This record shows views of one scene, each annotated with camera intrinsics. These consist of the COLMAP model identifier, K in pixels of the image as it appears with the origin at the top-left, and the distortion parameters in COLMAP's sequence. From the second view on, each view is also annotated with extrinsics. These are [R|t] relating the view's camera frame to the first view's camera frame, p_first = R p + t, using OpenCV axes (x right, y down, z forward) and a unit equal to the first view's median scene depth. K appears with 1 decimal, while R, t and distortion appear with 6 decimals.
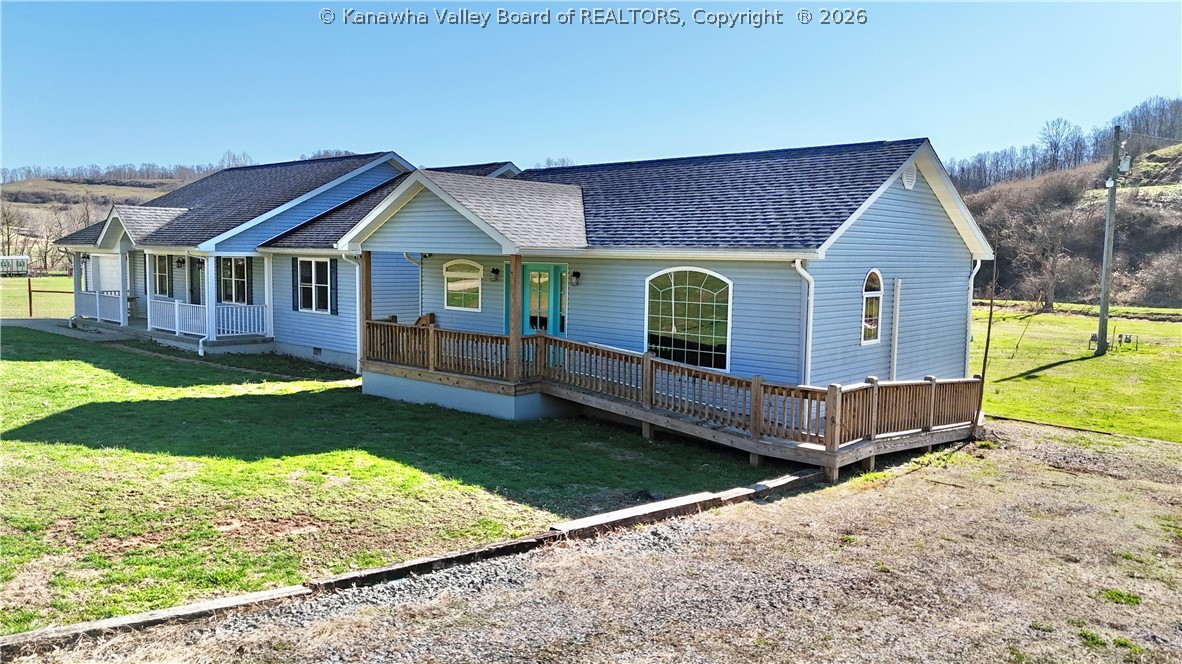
lens RADIAL K [[863.4, 0, 591.0], [0, 863.4, 332.0], [0, 0, 1]] dist [0.094205, -0.114805]
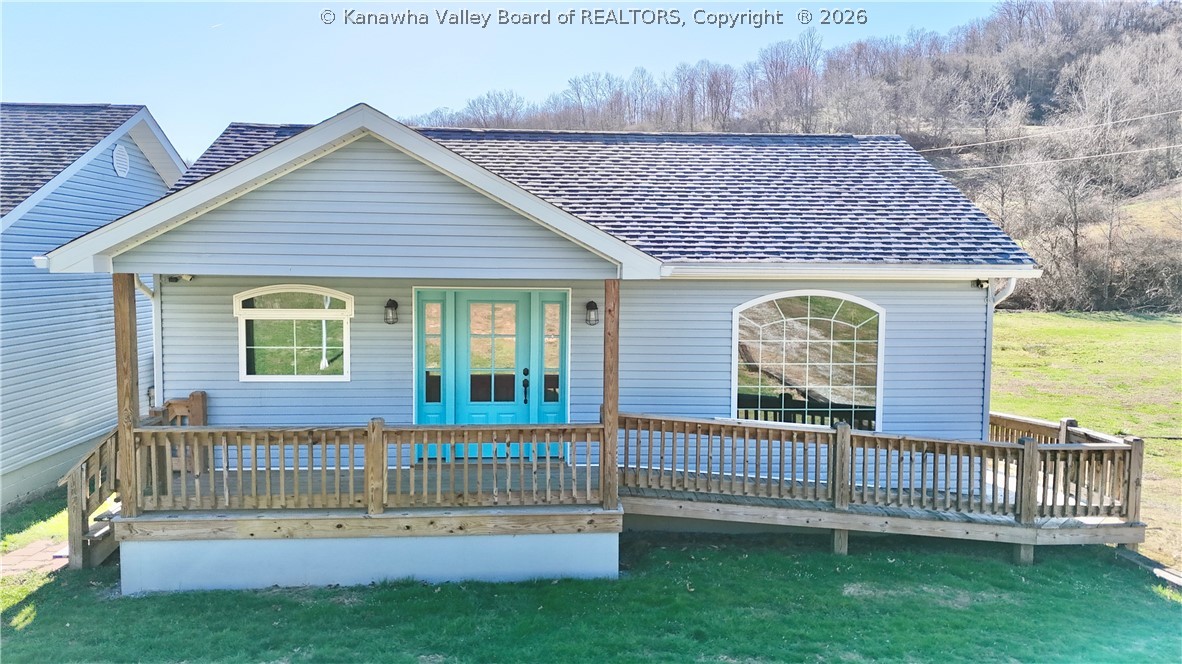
lens RADIAL K [[863.4, 0, 591.0], [0, 863.4, 332.0], [0, 0, 1]] dist [0.094205, -0.114805]
pose [[0.707665, -0.069335, 0.703138, -0.499536], [0.067651, 0.997250, 0.030250, -0.074644], [-0.703302, 0.026161, 0.710410, 0.628535]]
